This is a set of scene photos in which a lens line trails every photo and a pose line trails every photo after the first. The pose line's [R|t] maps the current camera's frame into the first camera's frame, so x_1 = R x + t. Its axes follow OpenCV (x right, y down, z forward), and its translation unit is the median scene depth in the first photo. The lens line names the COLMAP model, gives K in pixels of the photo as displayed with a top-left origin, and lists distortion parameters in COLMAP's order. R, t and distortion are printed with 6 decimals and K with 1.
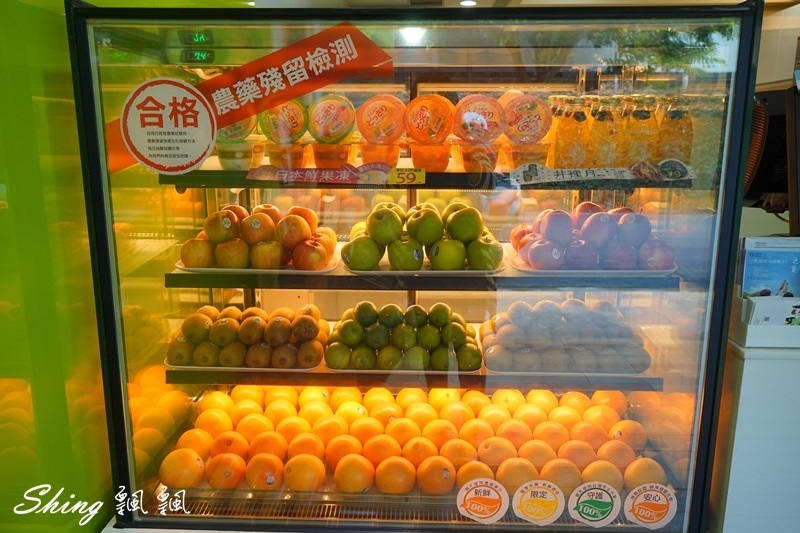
lens RADIAL K [[667.5, 0, 400.8], [0, 667.5, 266.9], [0, 0, 1]] dist [0.015493, 0.004530]
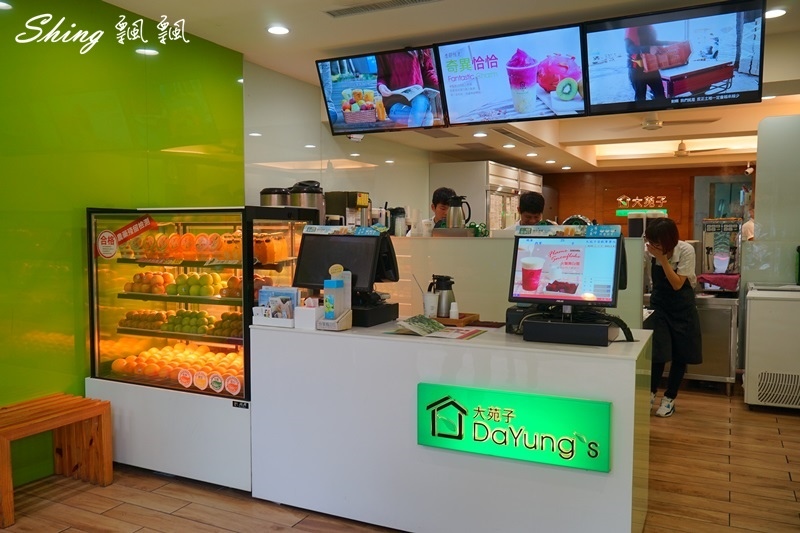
lens RADIAL K [[667.5, 0, 398.0], [0, 667.5, 269.8], [0, 0, 1]] dist [0.015493, 0.004530]
pose [[0.910801, 0.029309, -0.411803, 2.009409], [-0.091104, 0.987155, -0.131241, 0.185489], [0.402667, 0.157051, 0.901773, -1.188611]]
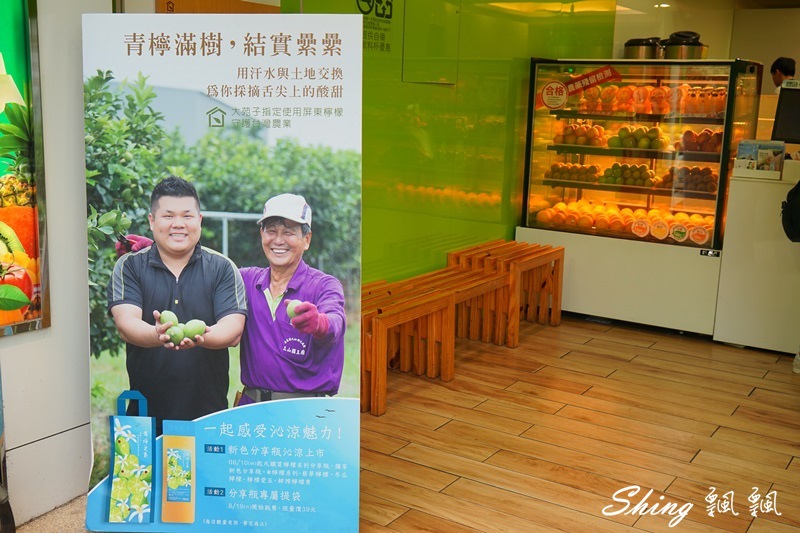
lens RADIAL K [[890.8, 0, 402.6], [0, 890.8, 274.6], [0, 0, 1]] dist [0.004595, 0.000000]
pose [[0.857320, 0.127543, -0.498733, 1.153936], [-0.135764, 0.990541, 0.019937, 0.596226], [0.496558, 0.050618, 0.866526, -2.747884]]
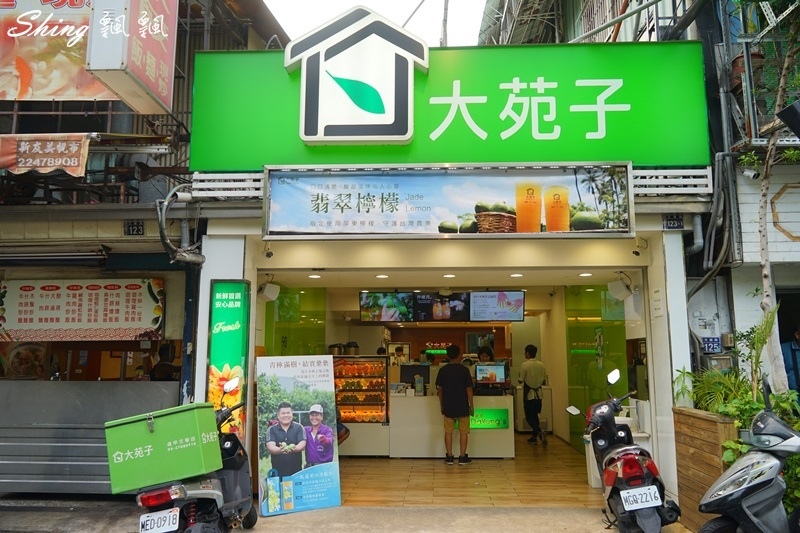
lens RADIAL K [[604.9, 0, 405.2], [0, 604.9, 268.3], [0, 0, 1]] dist [-0.004922, 0.003353]
pose [[0.999931, -0.009450, -0.007021, 0.700597], [0.006366, 0.935683, -0.352785, 1.164045], [0.009903, 0.352715, 0.935678, -5.955994]]
